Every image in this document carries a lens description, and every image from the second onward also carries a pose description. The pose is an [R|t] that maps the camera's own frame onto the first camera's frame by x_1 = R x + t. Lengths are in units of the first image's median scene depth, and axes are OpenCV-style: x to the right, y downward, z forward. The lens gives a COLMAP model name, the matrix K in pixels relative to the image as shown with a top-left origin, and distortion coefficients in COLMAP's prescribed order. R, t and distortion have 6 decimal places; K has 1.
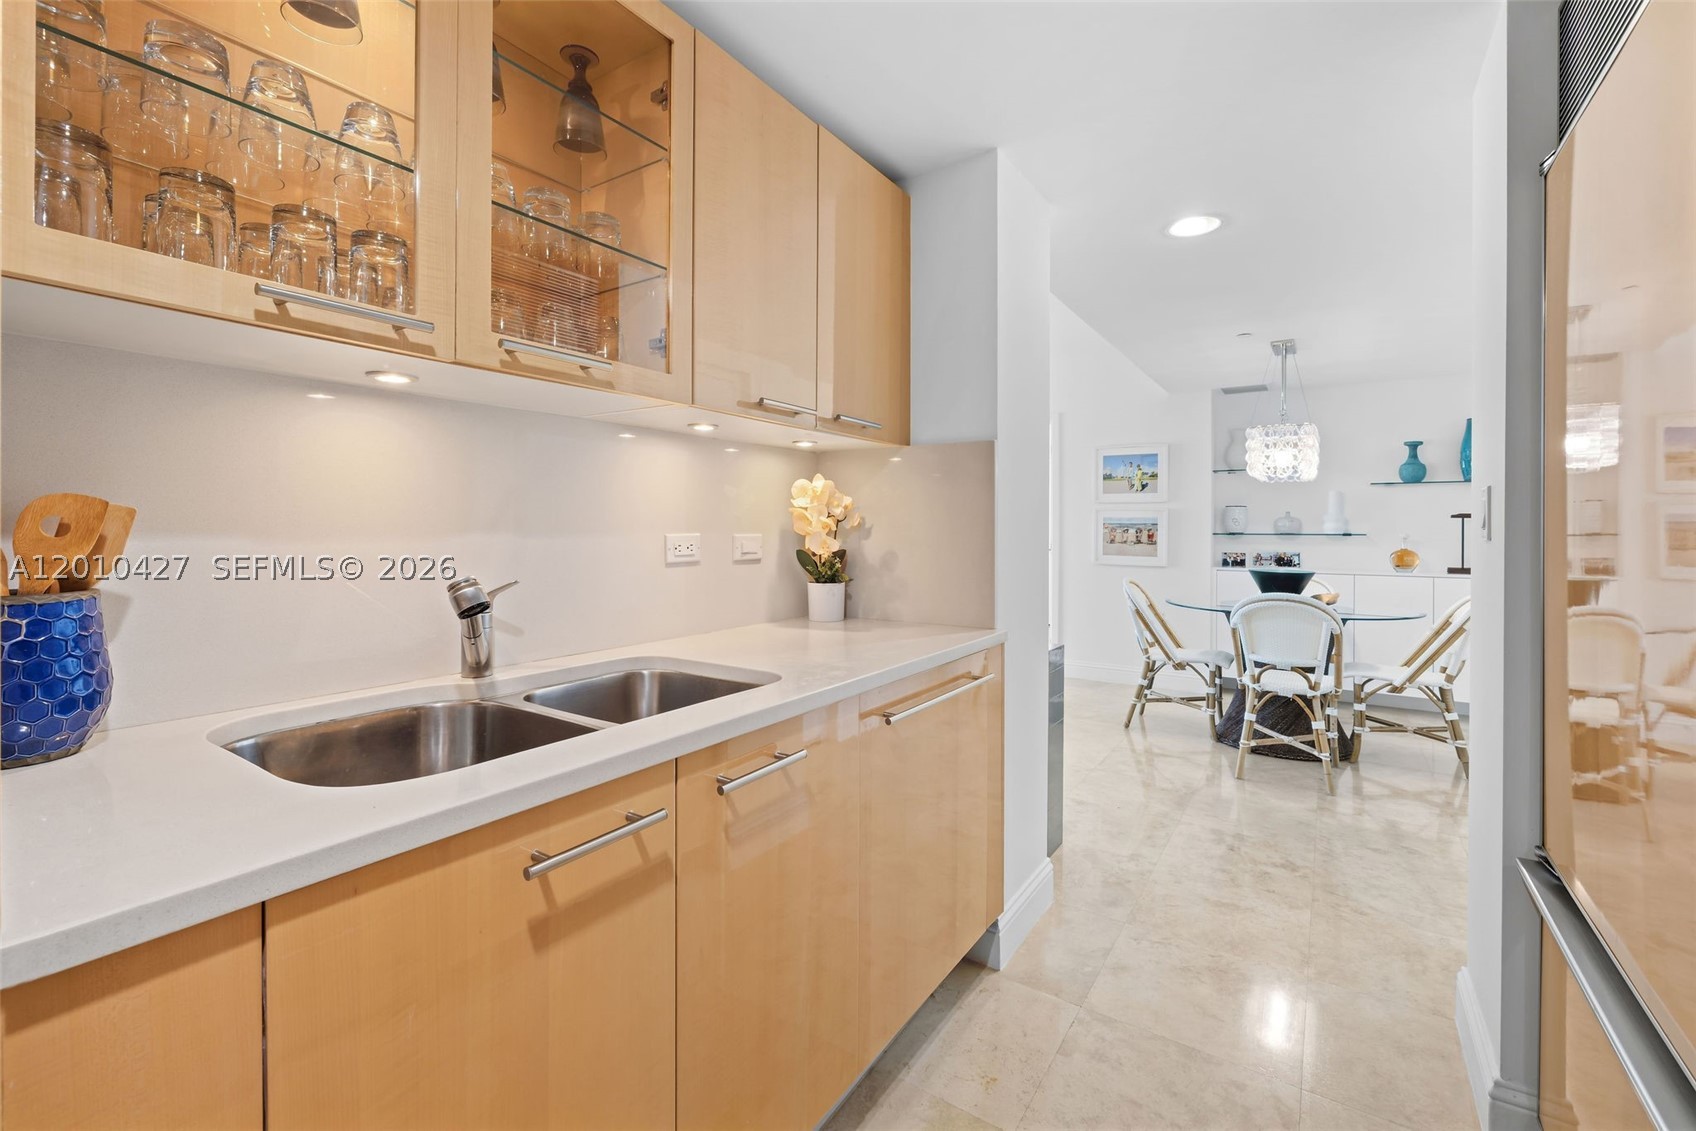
lens RADIAL K [[719.5, 0, 854.6], [0, 719.5, 533.6], [0, 0, 1]] dist [0.000275, 0.000025]
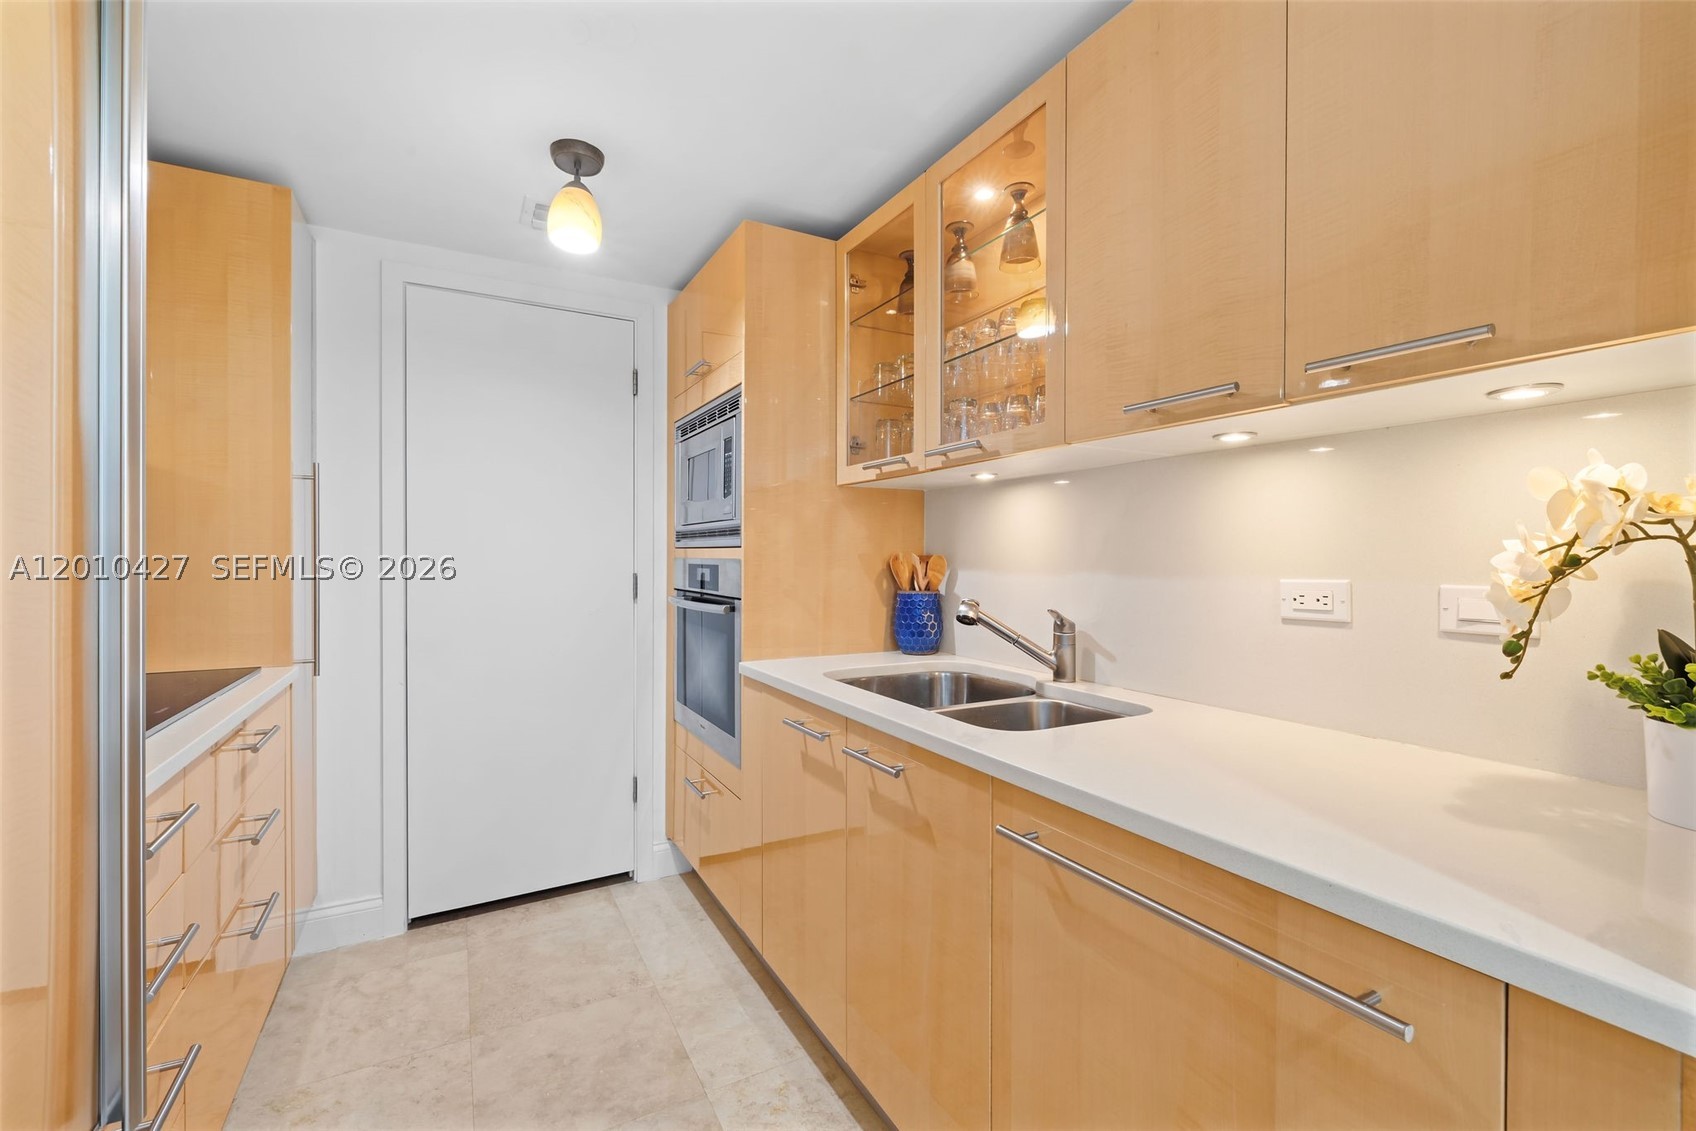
lens RADIAL K [[735.9, 0, 820.0], [0, 735.9, 554.1], [0, 0, 1]] dist [-0.008968, 0.000125]
pose [[-0.495377, -0.007911, -0.868642, 0.309791], [-0.009881, 0.999945, -0.003472, -0.008597], [0.868622, 0.006863, -0.495428, 0.464601]]
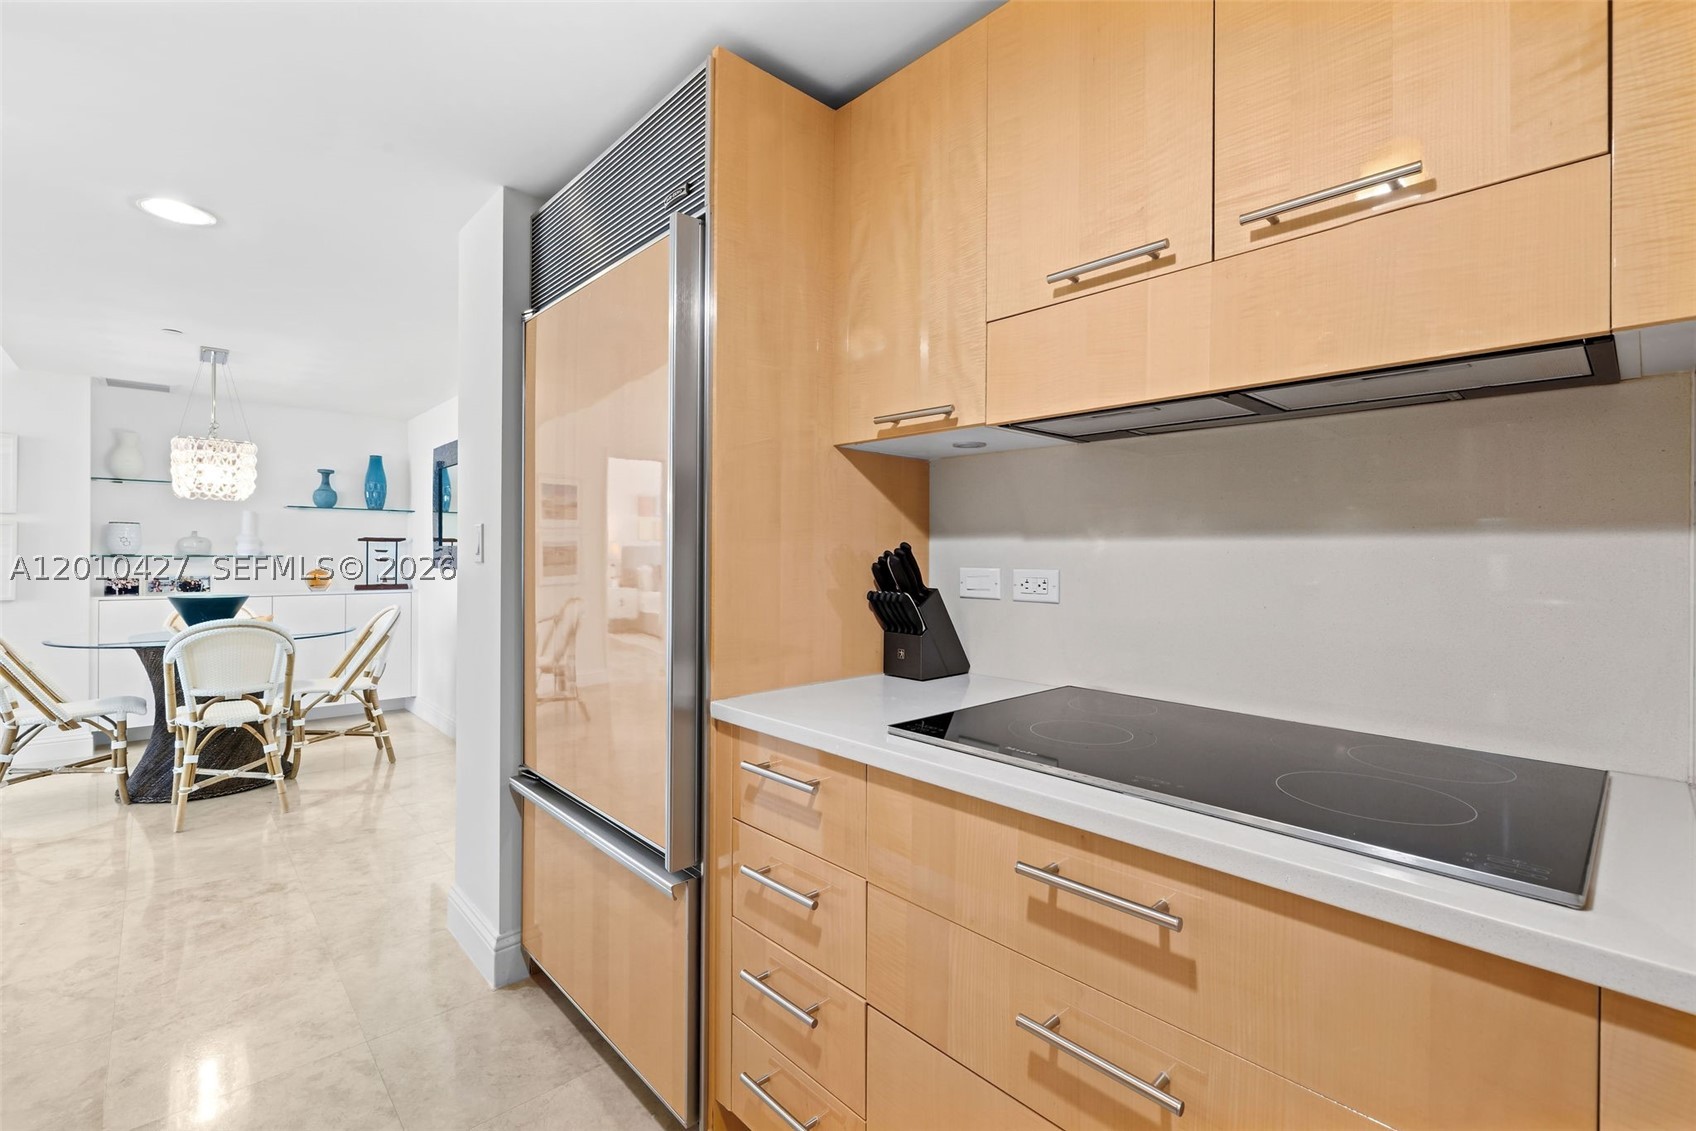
lens RADIAL K [[733.7, 0, 829.8], [0, 733.7, 555.5], [0, 0, 1]] dist [-0.001651, -0.000447]
pose [[0.244692, -0.003996, 0.969593, -0.133511], [0.000577, 0.999992, 0.003976, -0.004012], [-0.969601, -0.000414, 0.244693, -0.001276]]
